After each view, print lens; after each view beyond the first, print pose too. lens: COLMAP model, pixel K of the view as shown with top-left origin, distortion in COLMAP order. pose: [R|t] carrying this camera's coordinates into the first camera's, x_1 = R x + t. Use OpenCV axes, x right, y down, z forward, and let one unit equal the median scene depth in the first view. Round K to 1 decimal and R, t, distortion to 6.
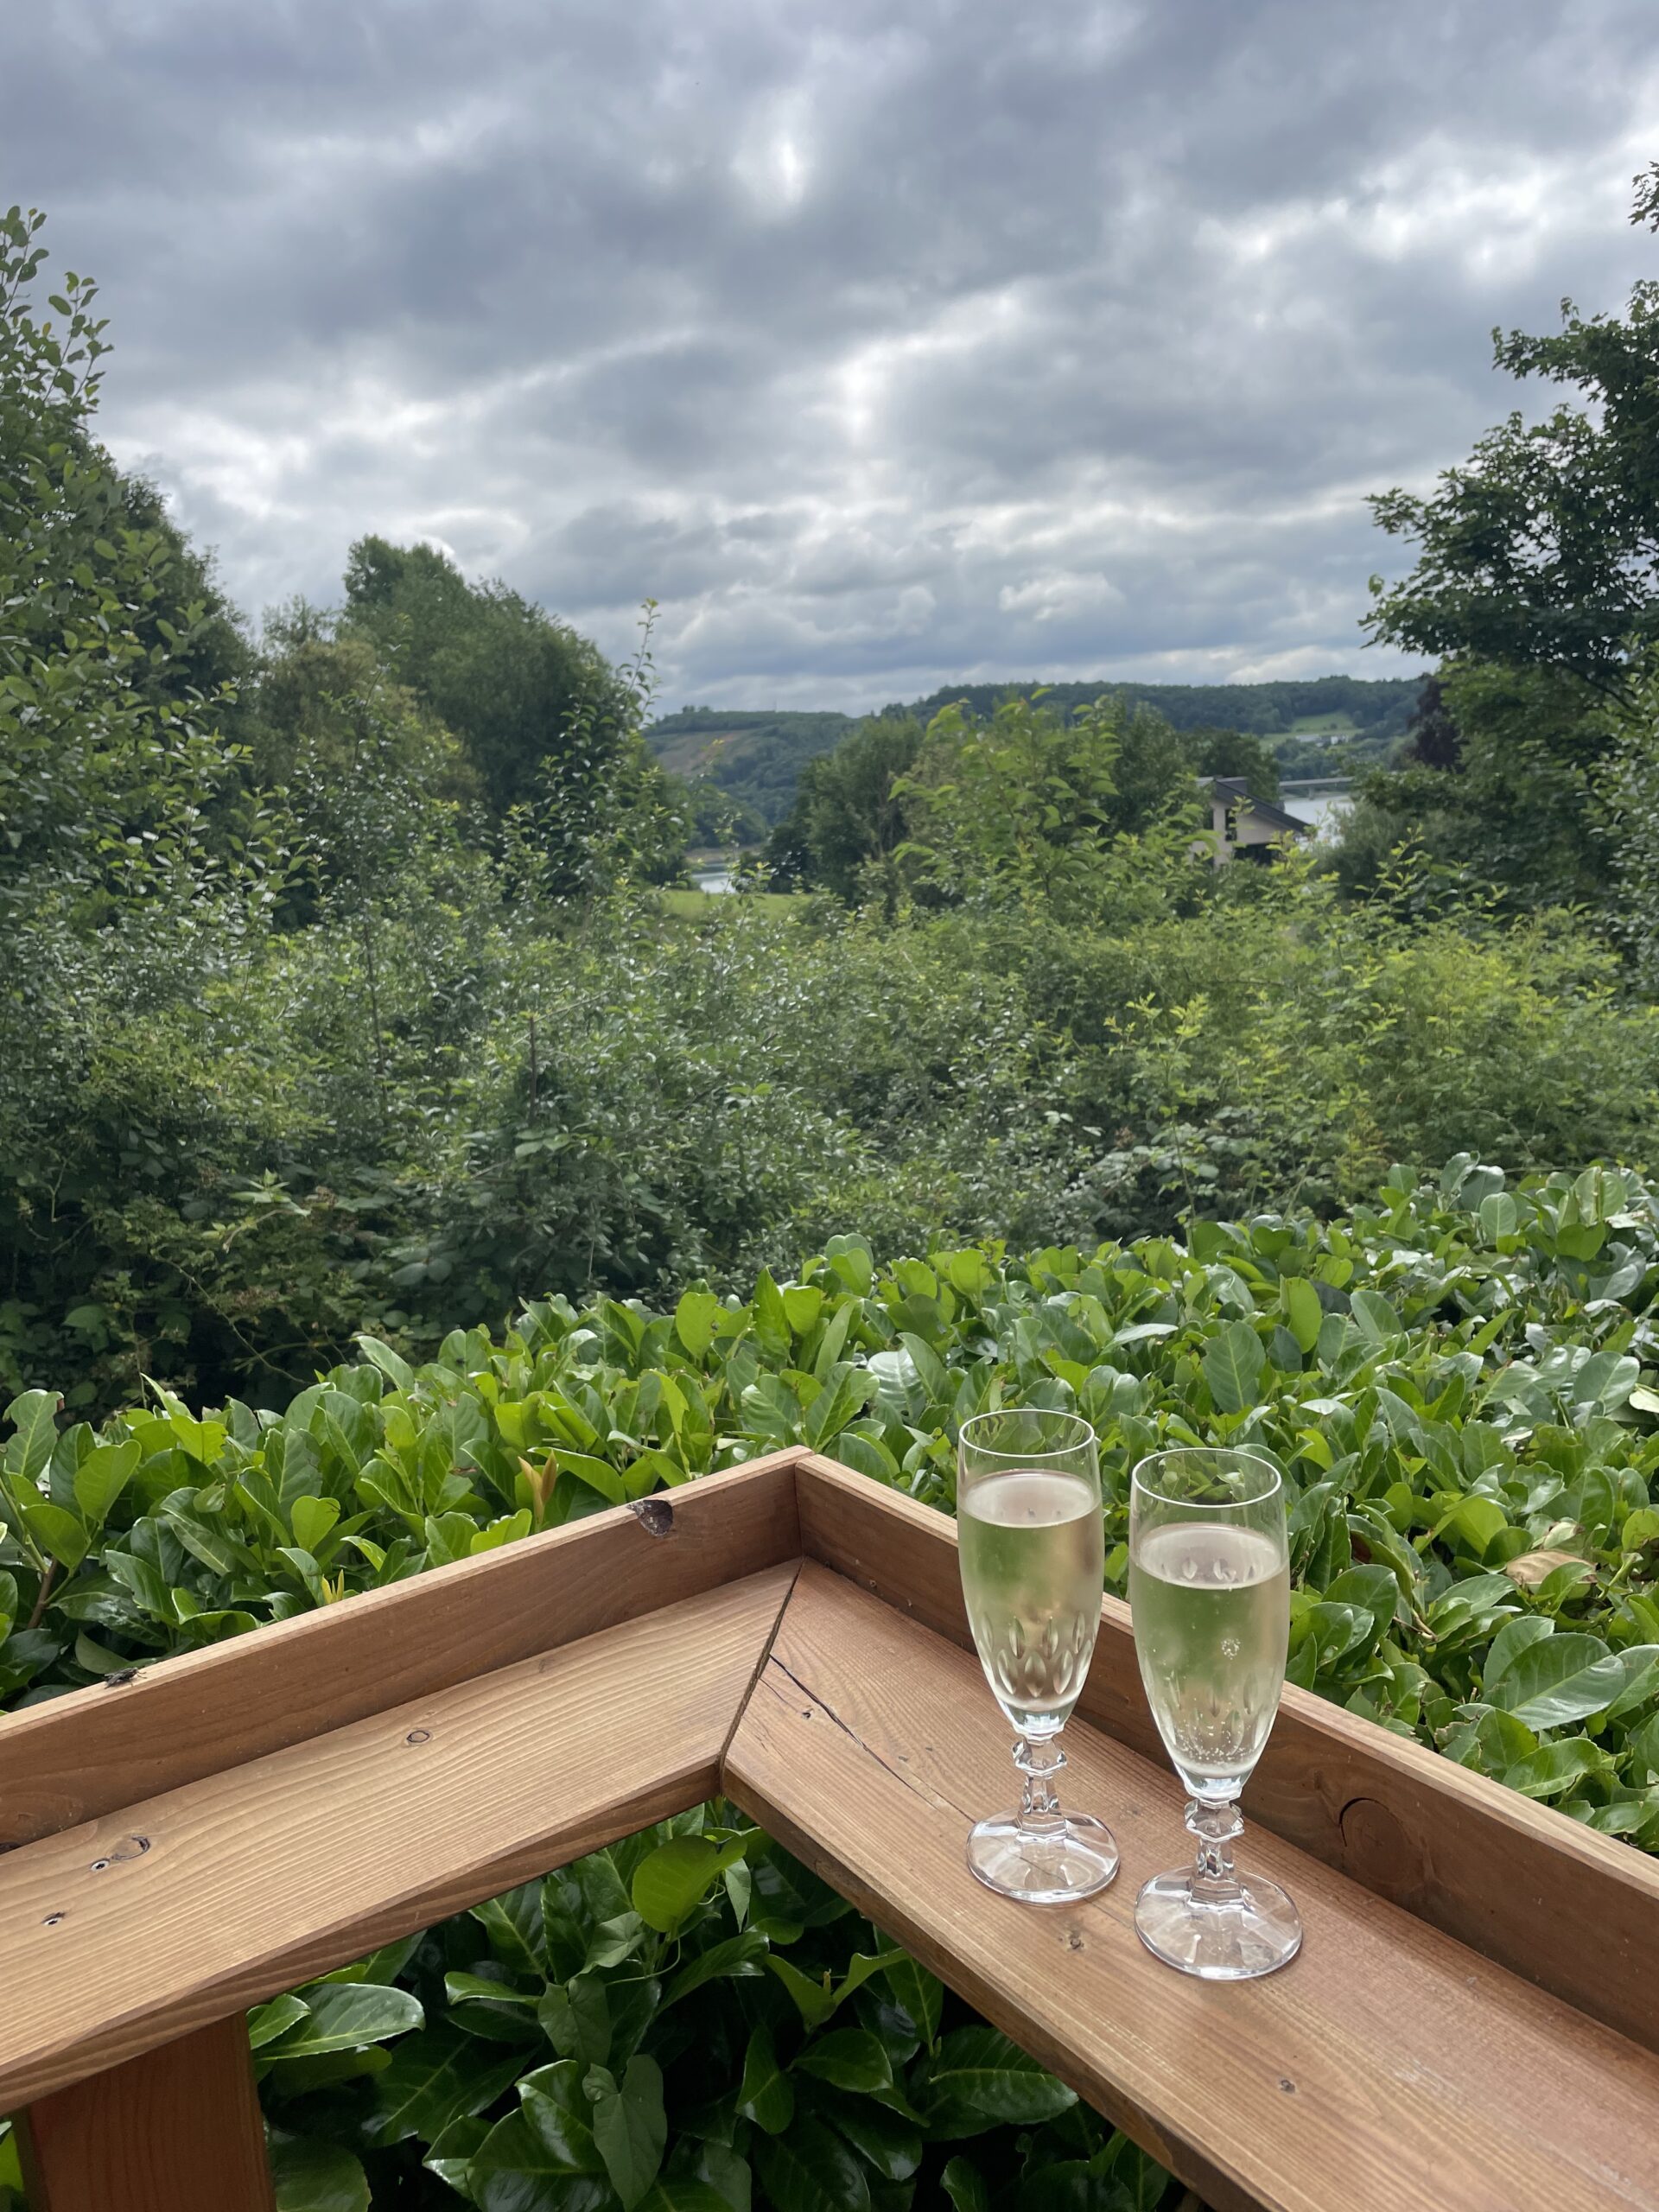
lens RADIAL K [[1660.9, 0, 825.9], [0, 1660.9, 1107.2], [0, 0, 1]] dist [0.046103, -0.003899]
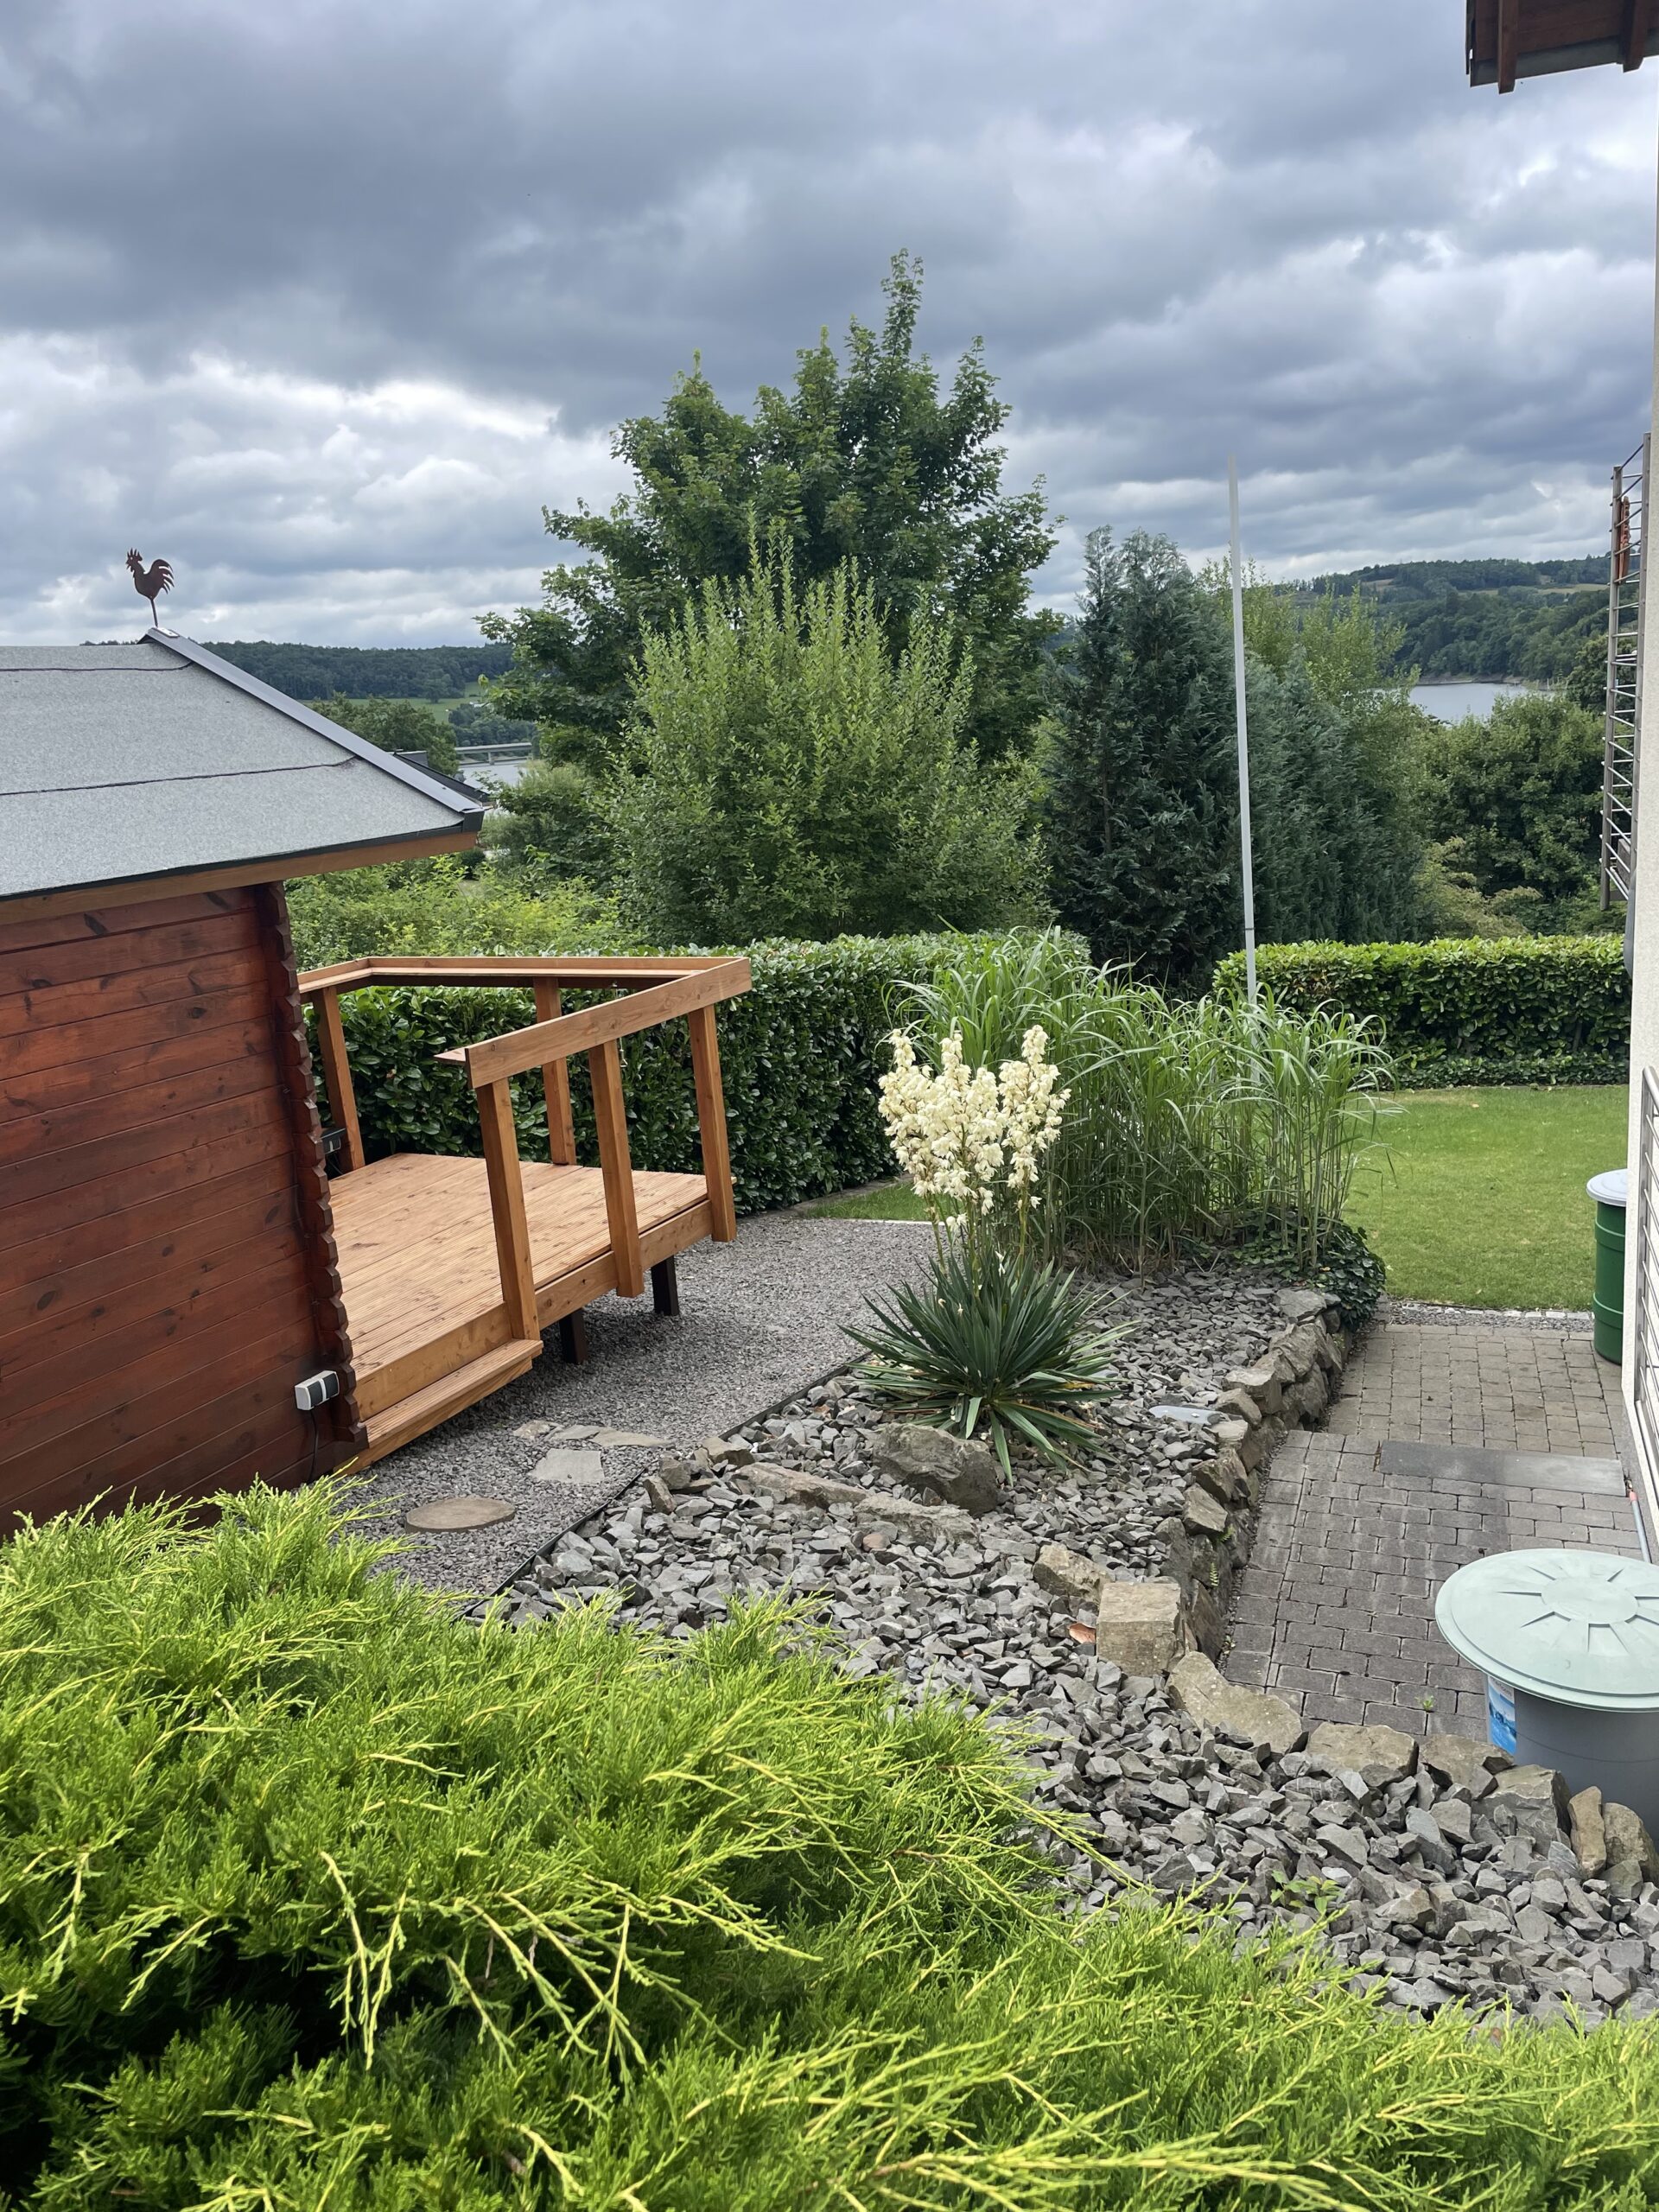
lens RADIAL K [[1660.9, 0, 828.4], [0, 1660.9, 1109.0], [0, 0, 1]] dist [0.046103, -0.003899]
pose [[0.889648, -0.108384, 0.443599, -0.135840], [0.097654, 0.994108, 0.047040, 0.058353], [-0.446084, 0.001470, 0.894990, -0.576156]]
